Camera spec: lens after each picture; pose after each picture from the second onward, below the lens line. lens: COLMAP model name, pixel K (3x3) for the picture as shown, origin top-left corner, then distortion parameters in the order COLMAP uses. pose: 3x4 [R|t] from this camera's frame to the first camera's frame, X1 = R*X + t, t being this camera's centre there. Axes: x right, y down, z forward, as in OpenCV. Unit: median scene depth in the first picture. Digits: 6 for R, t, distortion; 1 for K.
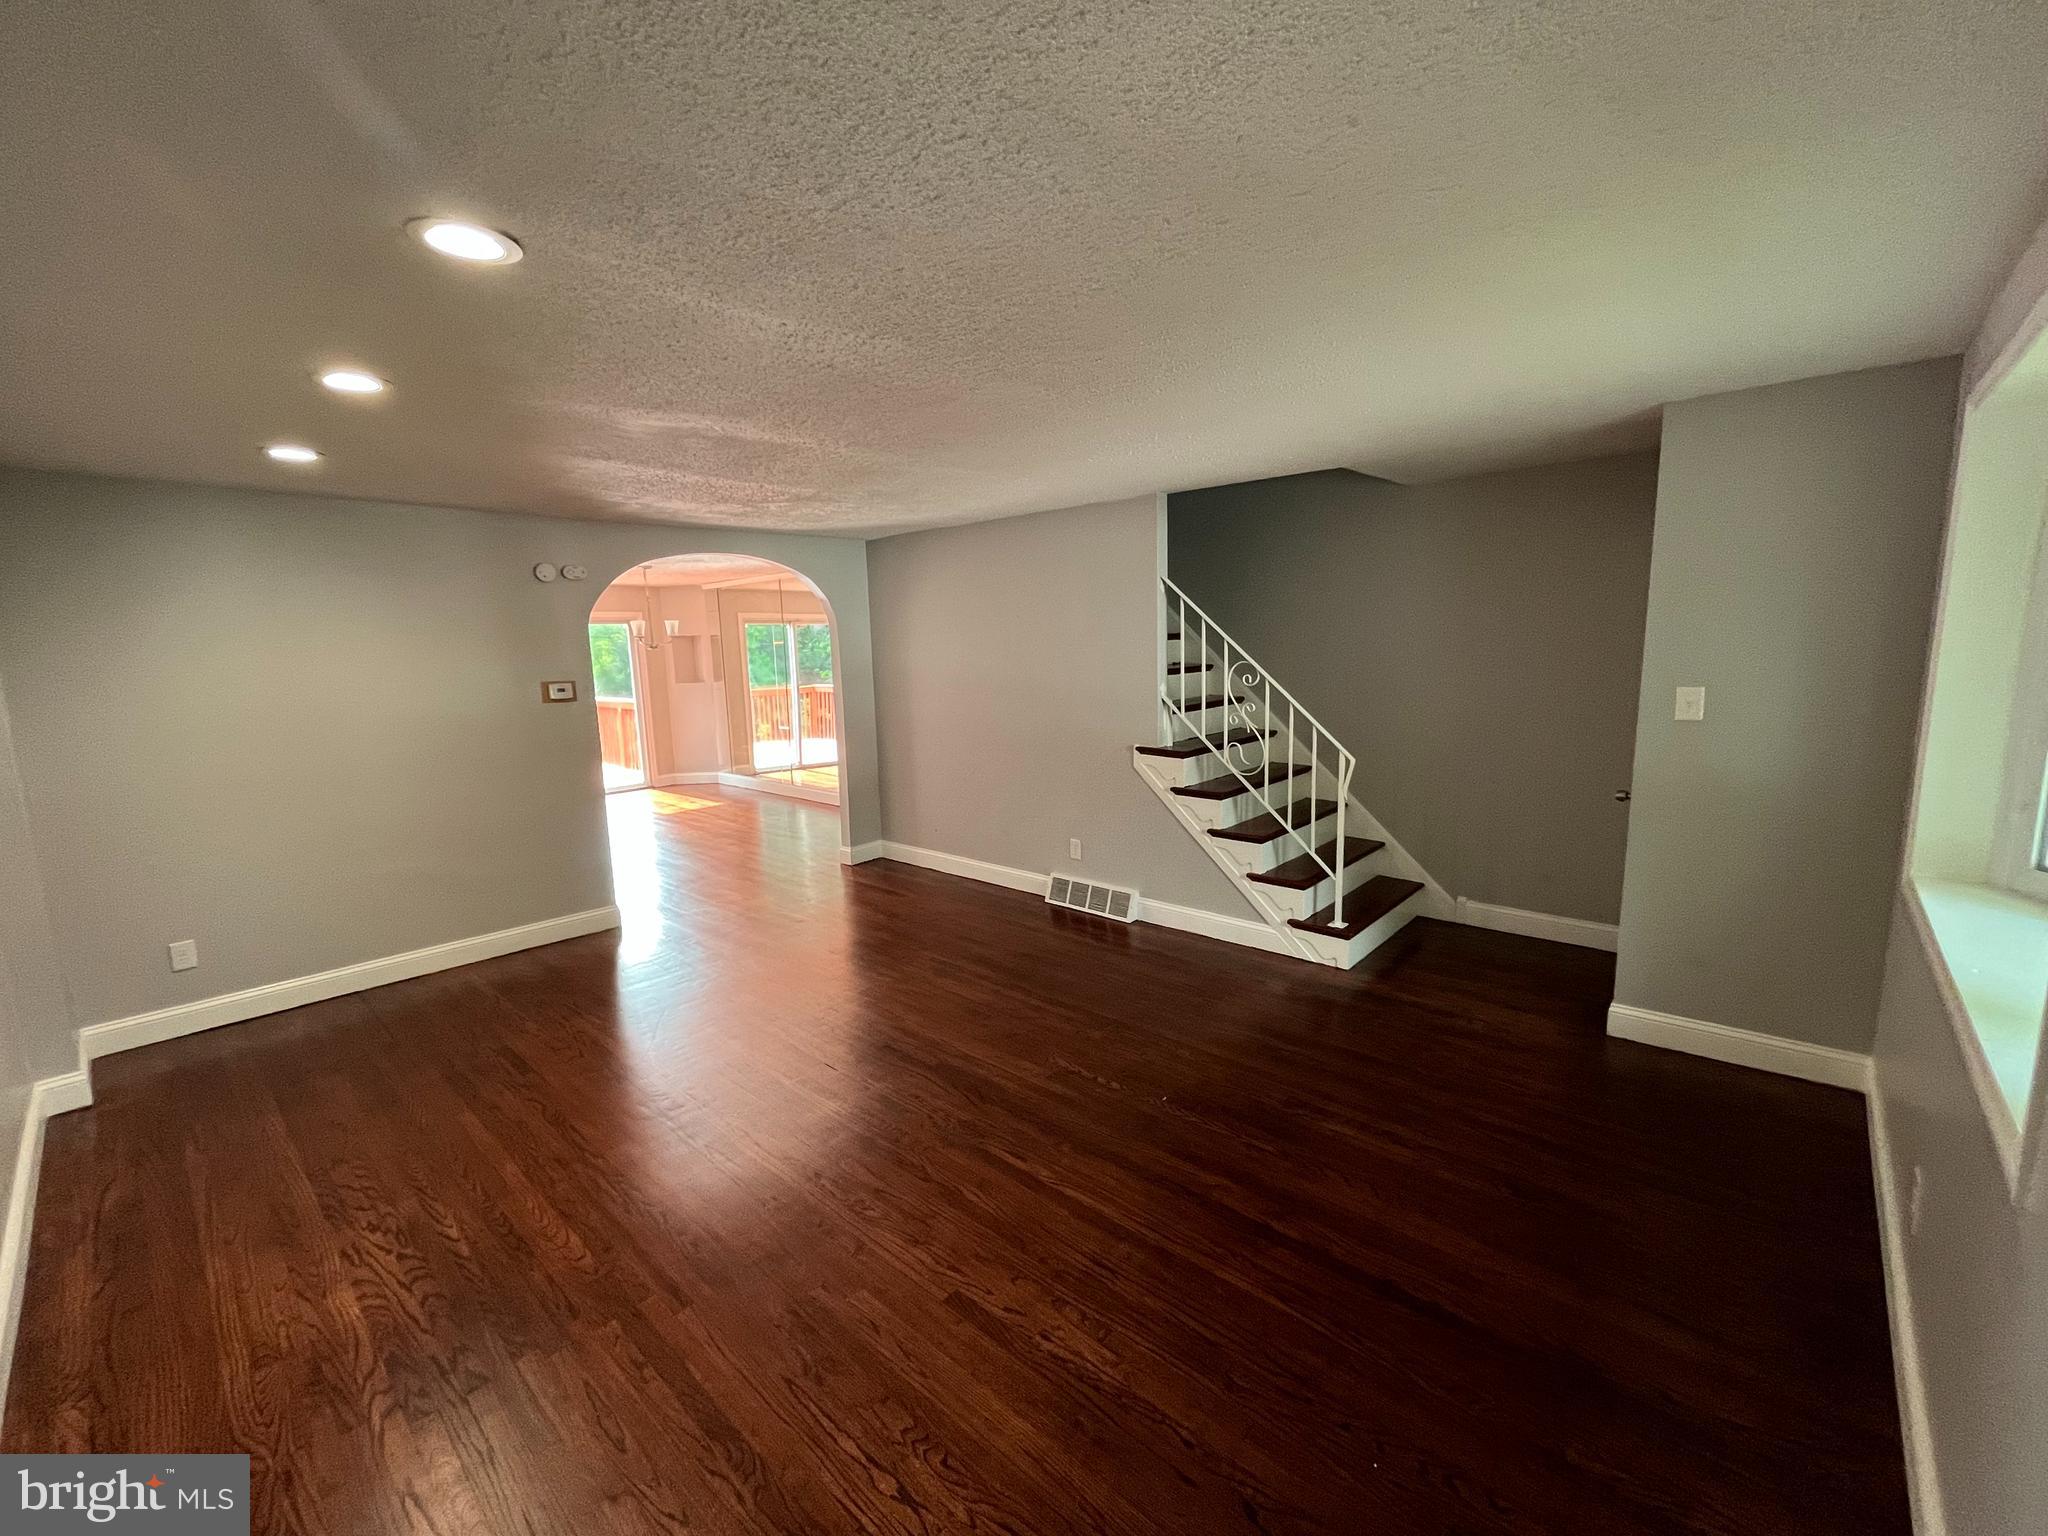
lens RADIAL K [[838.0, 0, 1024.0], [0, 838.0, 768.0], [0, 0, 1]] dist [-0.002367, -0.000134]
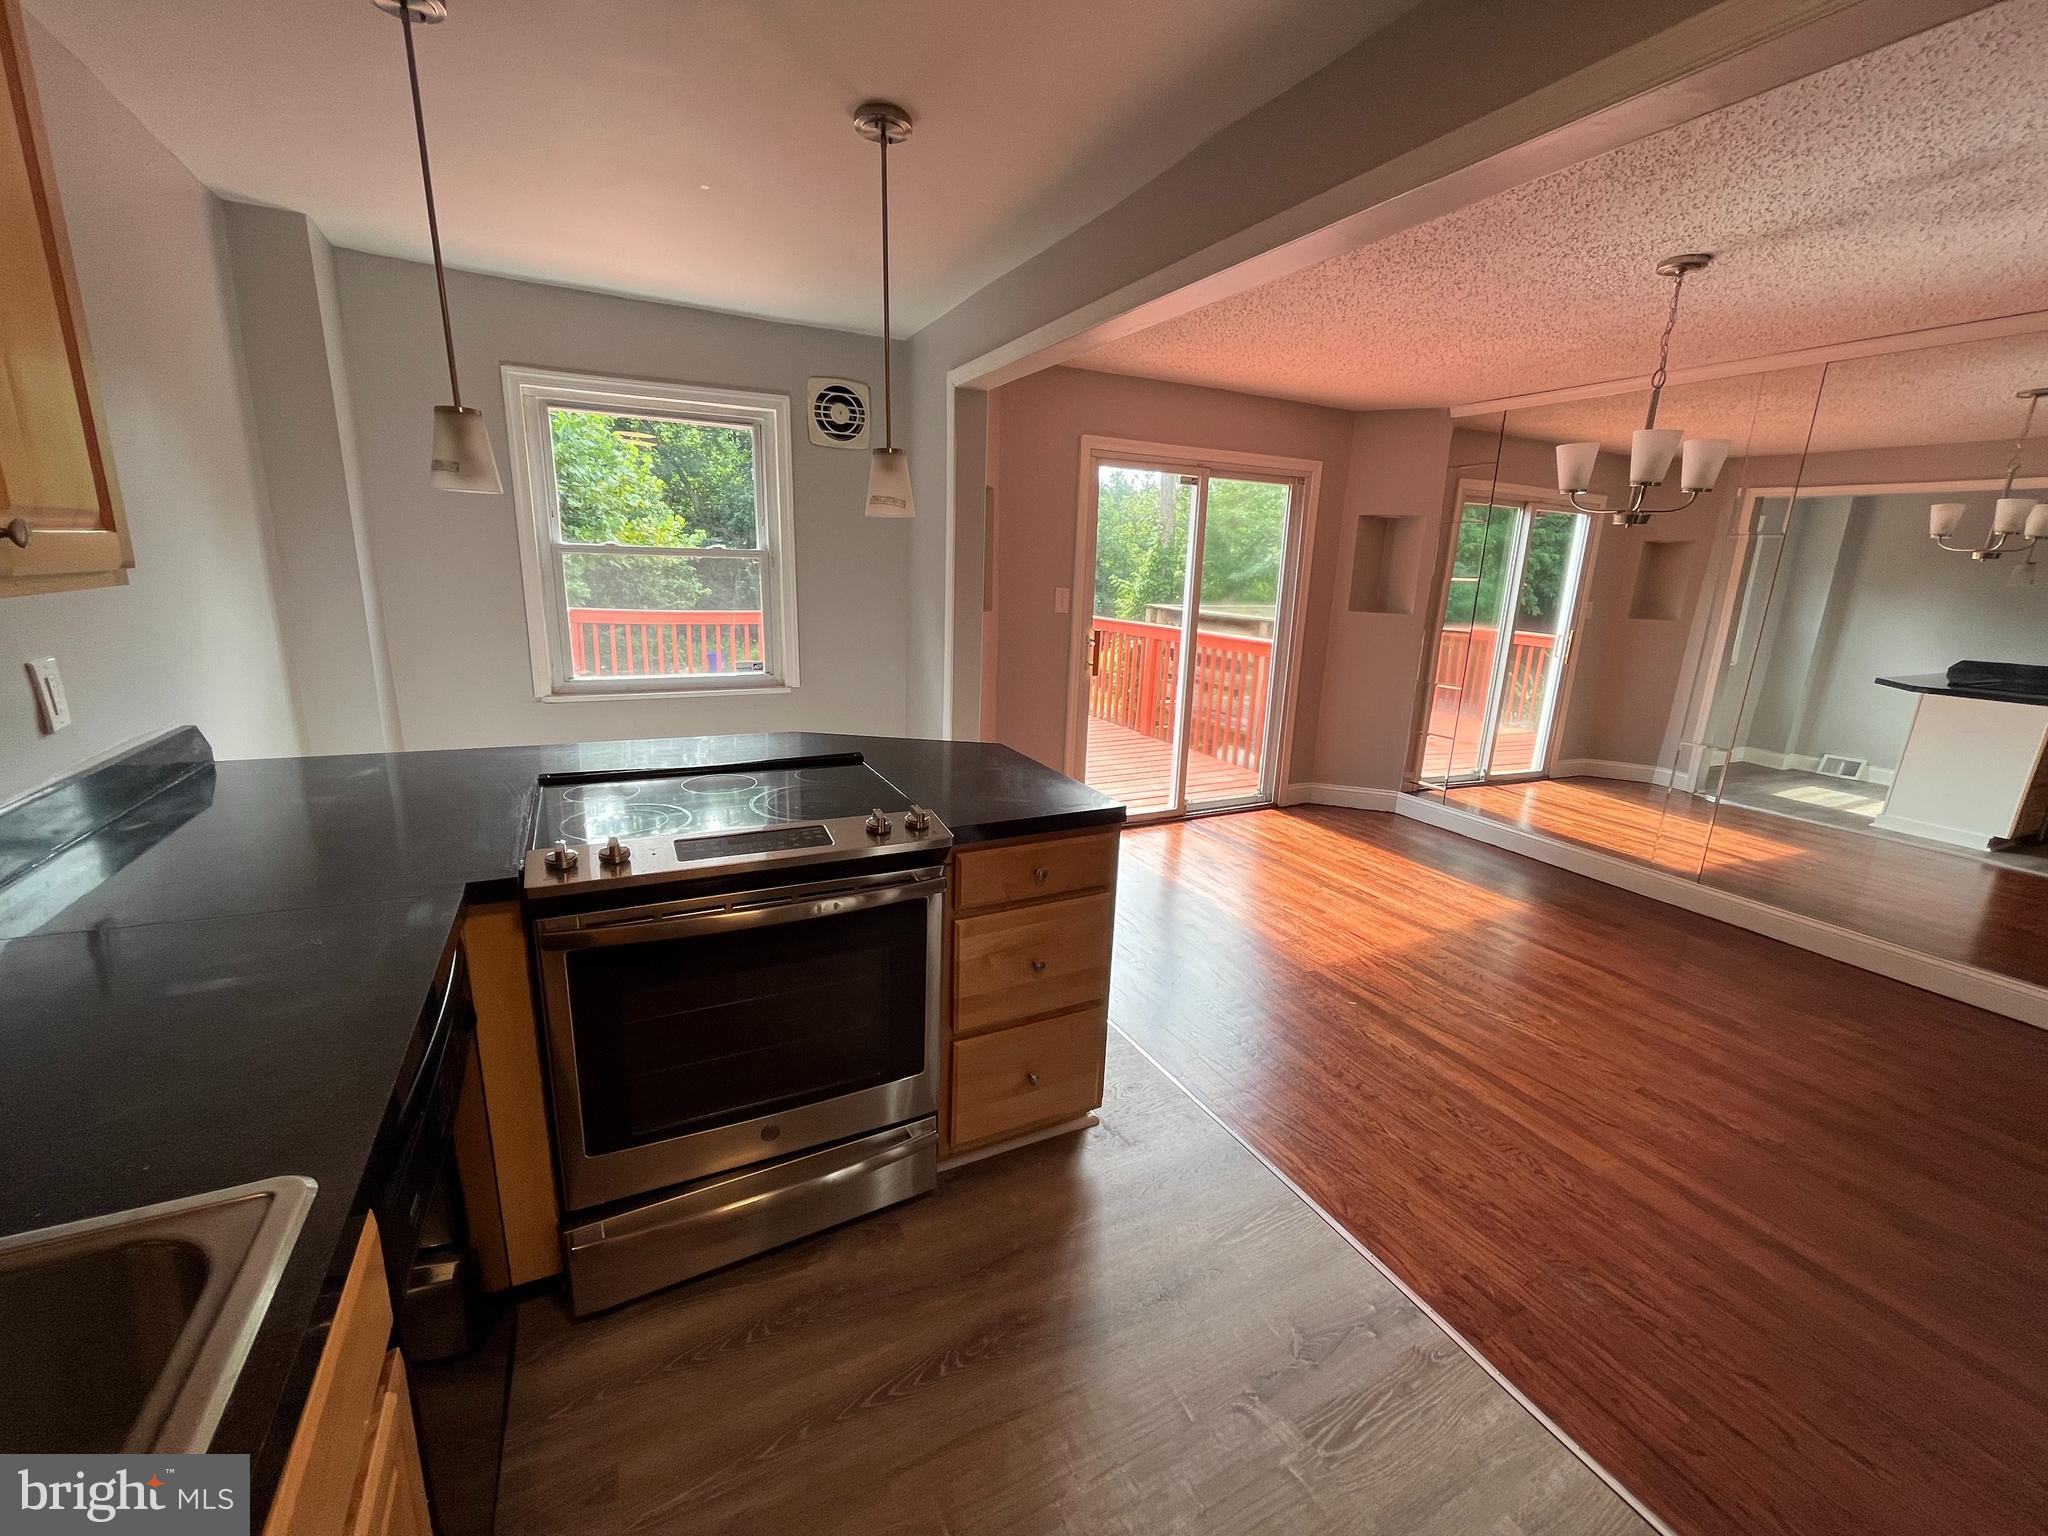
lens RADIAL K [[838.0, 0, 1024.0], [0, 838.0, 768.0], [0, 0, 1]] dist [-0.002367, -0.000134]
pose [[0.934683, 0.145550, -0.324320, -0.417619], [-0.115604, 0.987200, 0.109872, -0.039214], [0.336161, -0.065203, 0.939545, 0.447910]]
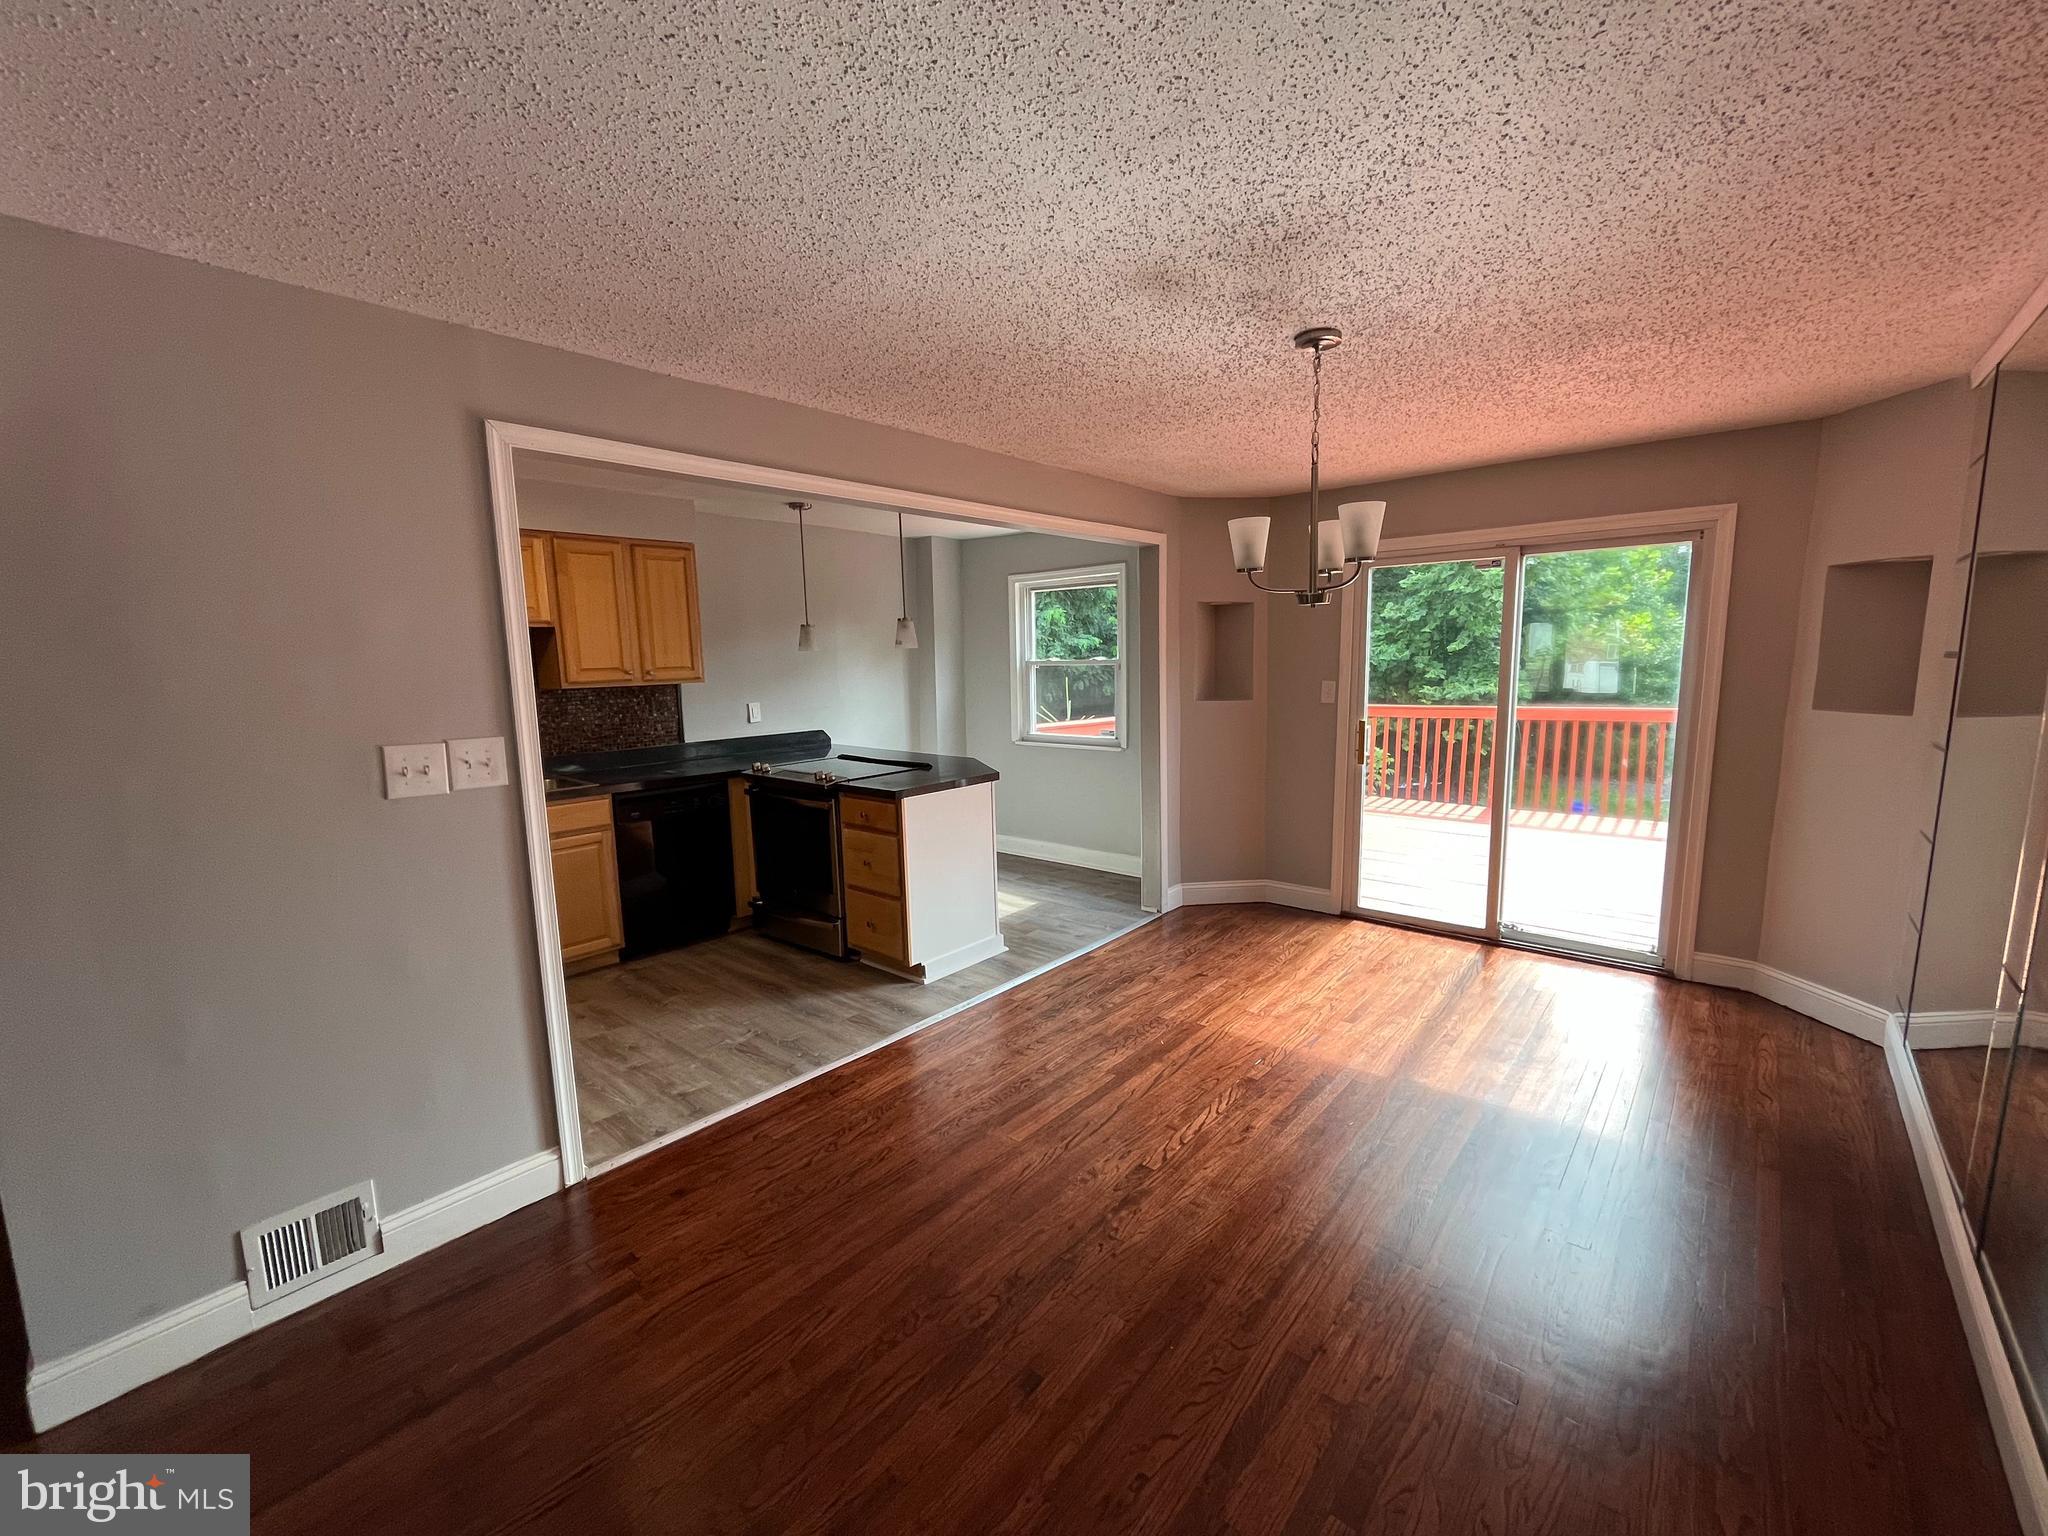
lens RADIAL K [[838.0, 0, 1024.0], [0, 838.0, 768.0], [0, 0, 1]] dist [-0.002367, -0.000134]
pose [[0.028134, 0.162794, -0.986259, -0.092478], [-0.132091, 0.978602, 0.157763, -0.088010], [0.990838, 0.125838, 0.049036, 0.672750]]
